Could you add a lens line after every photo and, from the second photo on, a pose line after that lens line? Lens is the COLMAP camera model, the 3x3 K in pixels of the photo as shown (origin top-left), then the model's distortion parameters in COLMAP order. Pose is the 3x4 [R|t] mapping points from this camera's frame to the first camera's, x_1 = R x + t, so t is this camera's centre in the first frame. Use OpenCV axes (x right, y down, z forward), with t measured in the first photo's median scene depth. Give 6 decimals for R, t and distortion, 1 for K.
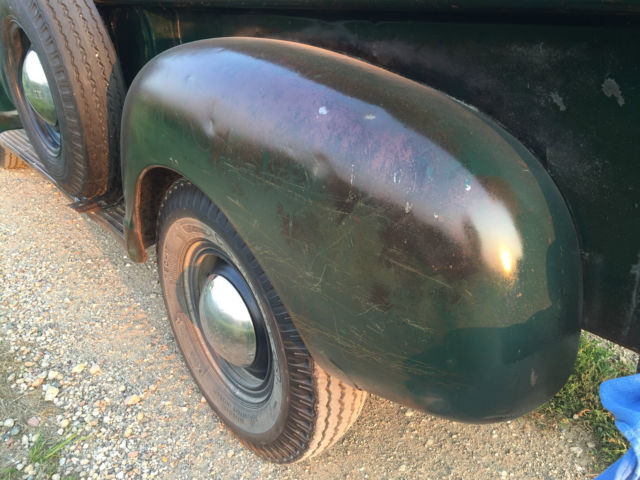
lens RADIAL K [[545.2, 0, 320.0], [0, 545.2, 240.0], [0, 0, 1]] dist [0.085463, -0.110863]
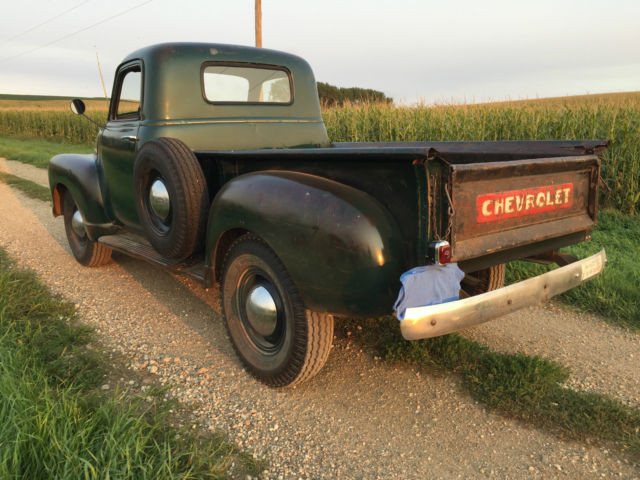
lens RADIAL K [[545.2, 0, 320.0], [0, 545.2, 240.0], [0, 0, 1]] dist [0.085463, -0.110863]
pose [[0.999918, -0.011988, 0.004574, 0.028537], [0.012740, 0.969965, -0.242910, 0.357862], [-0.001524, 0.242948, 0.970038, -0.866245]]
